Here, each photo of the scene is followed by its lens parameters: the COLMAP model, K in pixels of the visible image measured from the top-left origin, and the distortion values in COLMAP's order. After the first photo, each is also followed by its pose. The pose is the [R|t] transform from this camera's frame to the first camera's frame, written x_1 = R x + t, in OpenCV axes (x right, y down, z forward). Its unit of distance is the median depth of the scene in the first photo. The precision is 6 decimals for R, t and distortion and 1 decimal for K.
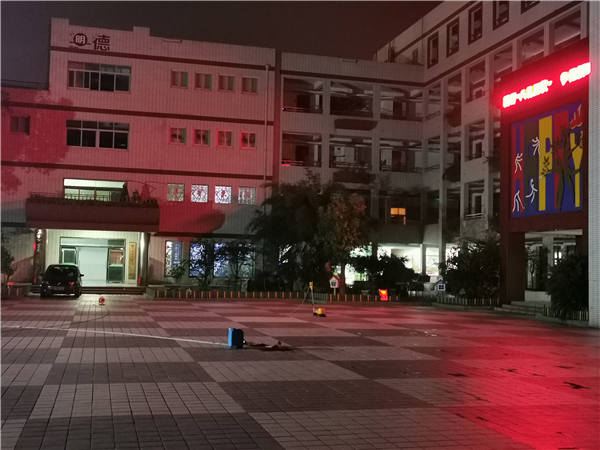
lens RADIAL K [[765.1, 0, 306.3], [0, 765.1, 228.7], [0, 0, 1]] dist [0.022386, 0.000000]
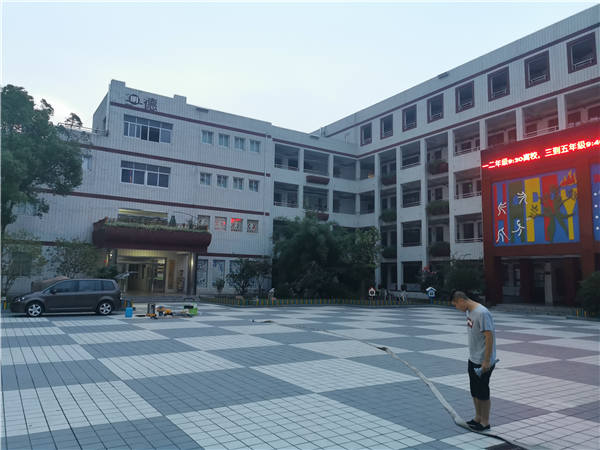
lens RADIAL K [[460.4, 0, 295.2], [0, 460.4, 225.8], [0, 0, 1]] dist [0.006315, 0.001225]
pose [[0.953009, 0.031016, 0.301349, -0.674128], [-0.014541, 0.998282, -0.056761, 0.004591], [-0.302592, 0.049712, 0.951823, 0.520006]]
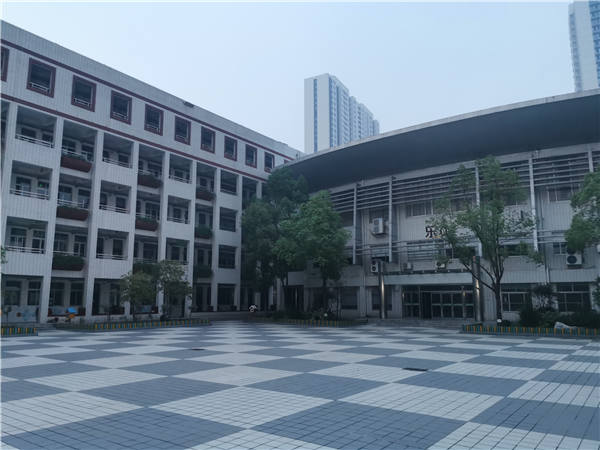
lens RADIAL K [[460.4, 0, 295.1], [0, 460.4, 224.1], [0, 0, 1]] dist [0.006315, 0.001225]
pose [[-0.610496, 0.115184, 0.783599, -1.609349], [-0.057717, 0.980268, -0.189061, 0.182276], [-0.789914, -0.160648, -0.591801, 3.873197]]
